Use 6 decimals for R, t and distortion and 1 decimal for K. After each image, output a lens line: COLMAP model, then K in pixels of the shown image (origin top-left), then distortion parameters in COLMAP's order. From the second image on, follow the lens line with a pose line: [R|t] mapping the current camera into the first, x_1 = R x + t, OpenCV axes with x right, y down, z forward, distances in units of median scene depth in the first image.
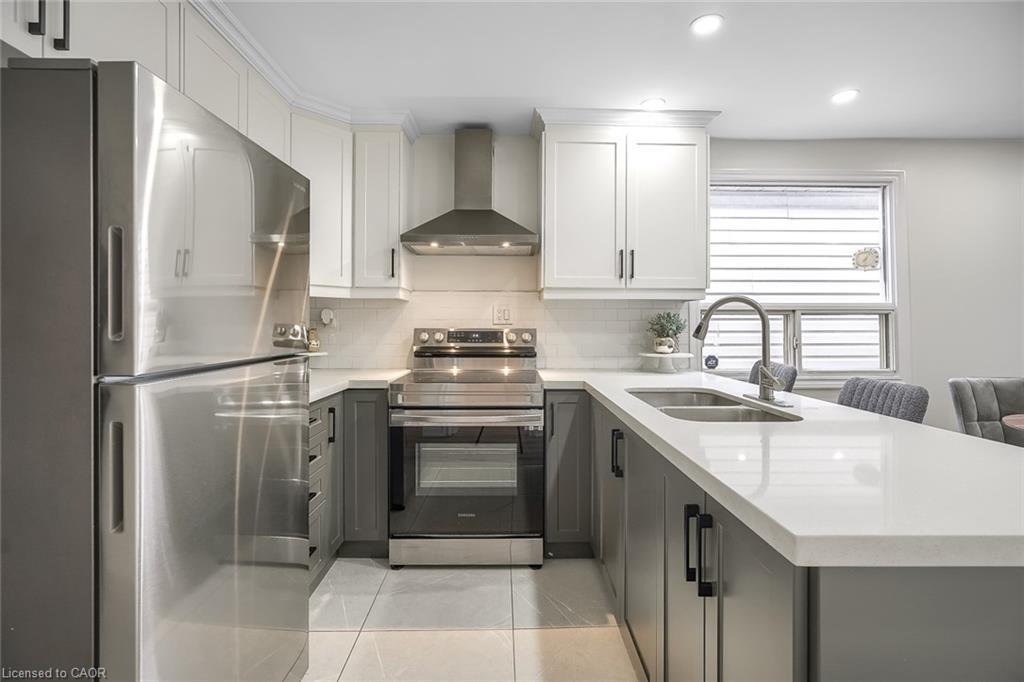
lens RADIAL K [[458.9, 0, 504.5], [0, 458.9, 325.0], [0, 0, 1]] dist [-0.015672, 0.004810]
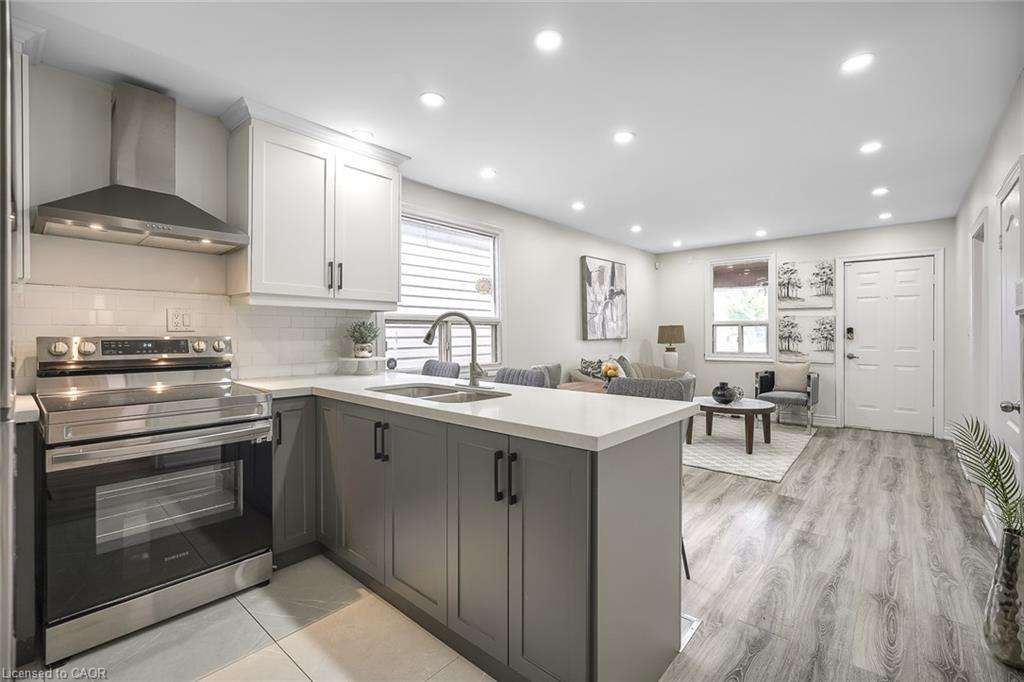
lens RADIAL K [[458.9, 0, 506.9], [0, 458.9, 336.6], [0, 0, 1]] dist [-0.015672, 0.004810]
pose [[0.670411, -0.007032, 0.741957, -0.257690], [-0.000634, 0.999949, 0.010050, -0.001076], [-0.741990, -0.007208, 0.670373, -0.015136]]
